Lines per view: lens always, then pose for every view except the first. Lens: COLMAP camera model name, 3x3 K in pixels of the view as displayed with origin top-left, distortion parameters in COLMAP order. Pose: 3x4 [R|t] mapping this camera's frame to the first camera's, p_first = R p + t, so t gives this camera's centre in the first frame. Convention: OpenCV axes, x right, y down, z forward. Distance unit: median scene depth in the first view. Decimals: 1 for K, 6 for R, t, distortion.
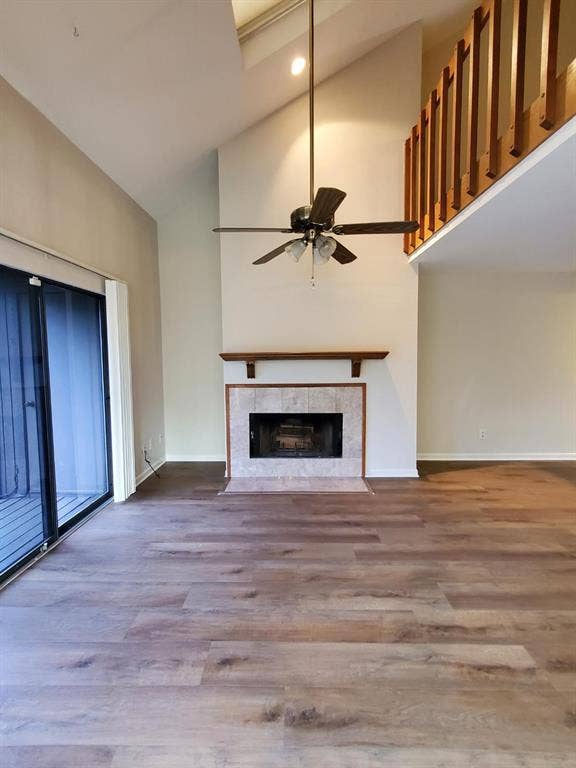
lens RADIAL K [[344.3, 0, 288.0], [0, 344.3, 384.0], [0, 0, 1]] dist [0.001692, 0.000221]
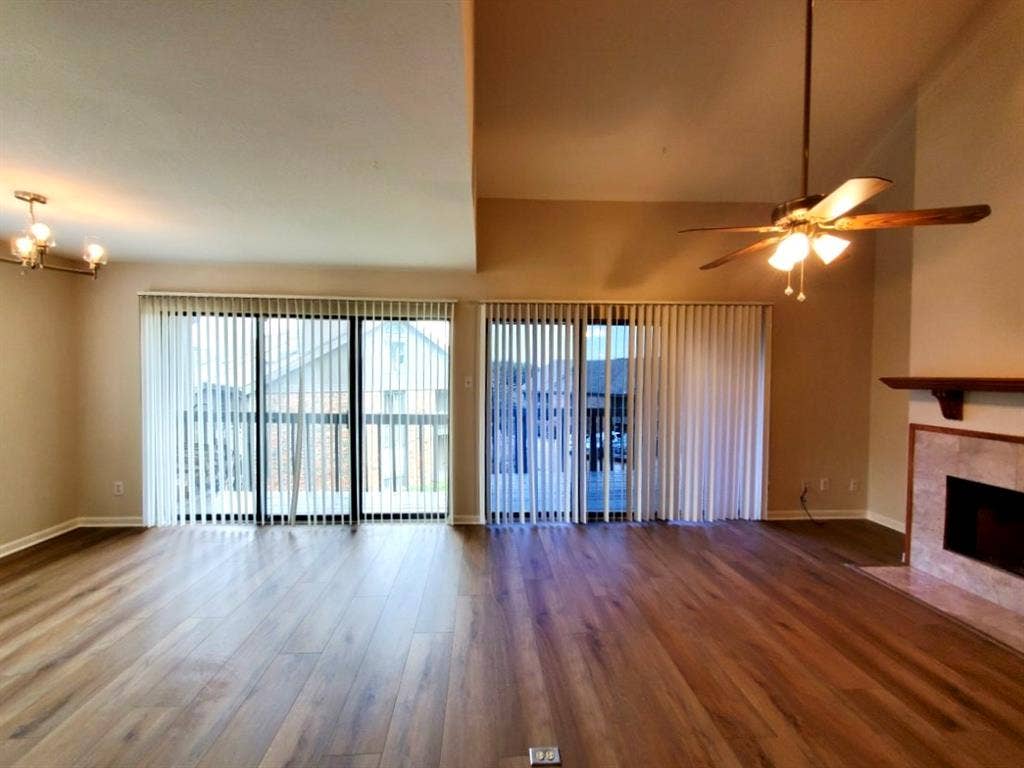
lens RADIAL K [[424.6, 0, 512.0], [0, 424.6, 384.0], [0, 0, 1]] dist [0.000827, 0.006130]
pose [[0.083150, 0.035521, -0.995904, 0.642326], [-0.092675, 0.995309, 0.027762, -0.030288], [0.992218, 0.089987, 0.086052, 0.163022]]
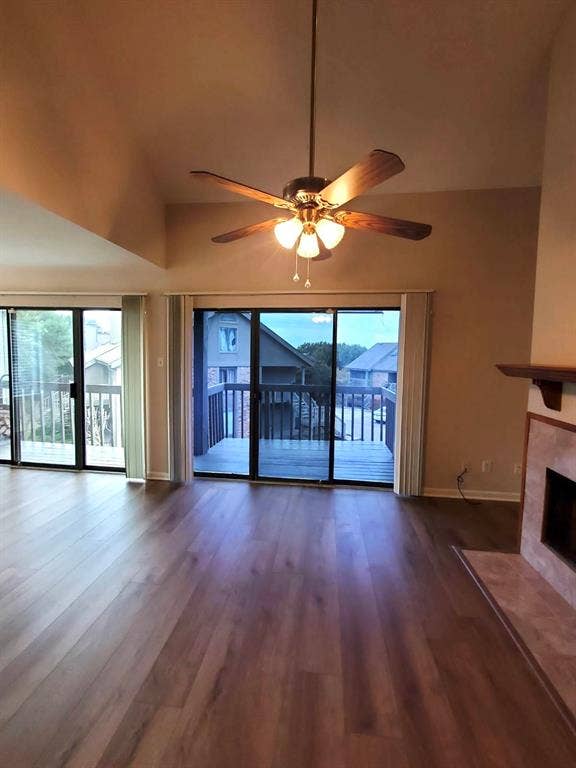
lens RADIAL K [[342.8, 0, 291.4], [0, 342.8, 372.1], [0, 0, 1]] dist [0.001675, 0.000052]
pose [[-0.098362, 0.063806, -0.993103, 0.564658], [-0.104013, 0.991817, 0.074026, -0.085023], [0.989700, 0.110577, -0.090920, 0.663429]]
